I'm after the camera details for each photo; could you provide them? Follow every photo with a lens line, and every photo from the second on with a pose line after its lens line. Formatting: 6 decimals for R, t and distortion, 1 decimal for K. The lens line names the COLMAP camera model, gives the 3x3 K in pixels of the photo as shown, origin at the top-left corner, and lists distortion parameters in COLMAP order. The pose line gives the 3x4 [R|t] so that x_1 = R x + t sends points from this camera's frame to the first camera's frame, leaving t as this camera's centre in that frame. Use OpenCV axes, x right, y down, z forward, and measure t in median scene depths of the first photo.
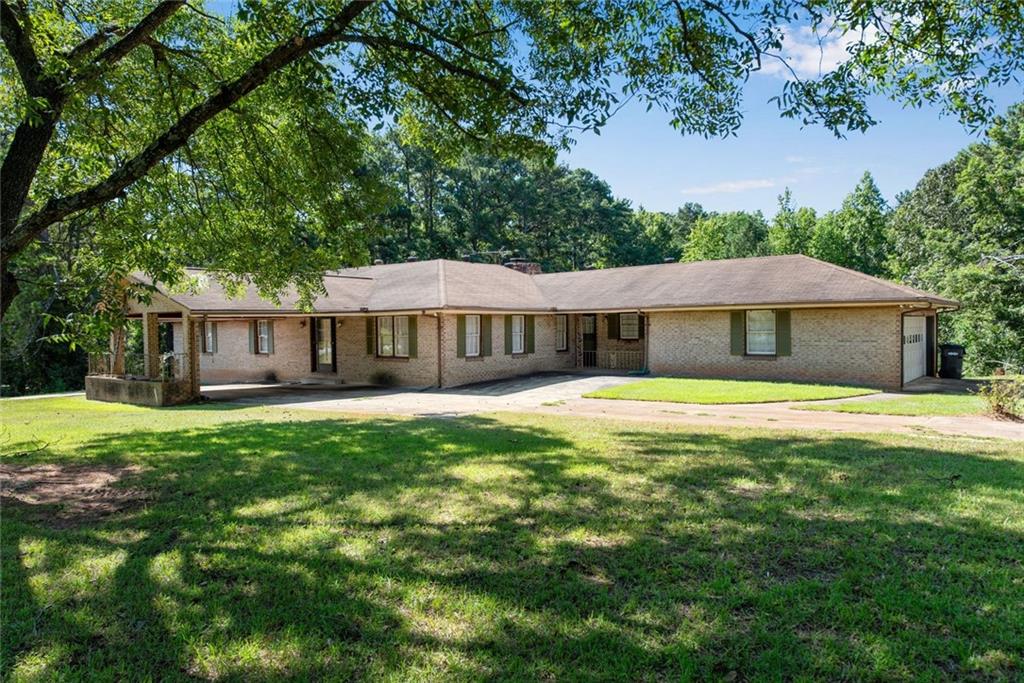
lens RADIAL K [[676.4, 0, 498.0], [0, 676.4, 344.2], [0, 0, 1]] dist [0.000226, -0.000513]
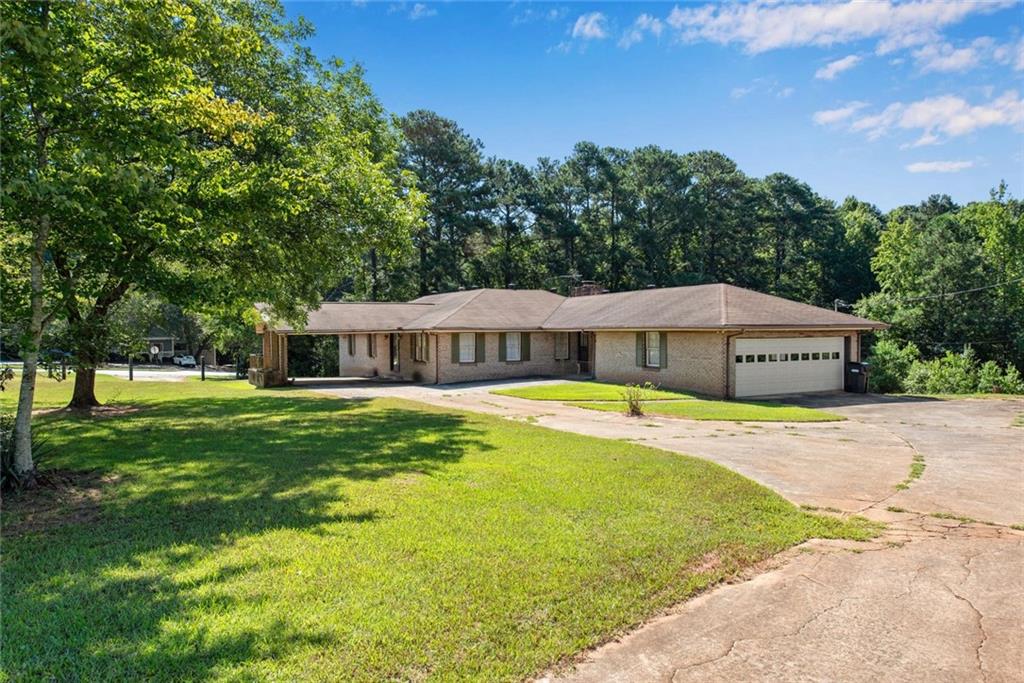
lens RADIAL K [[676.4, 0, 498.0], [0, 676.4, 344.2], [0, 0, 1]] dist [0.000226, -0.000513]
pose [[0.919886, 0.014029, -0.391934, 0.568555], [-0.014760, 0.999890, 0.001146, -0.022381], [0.391907, 0.004730, 0.919993, -0.265951]]
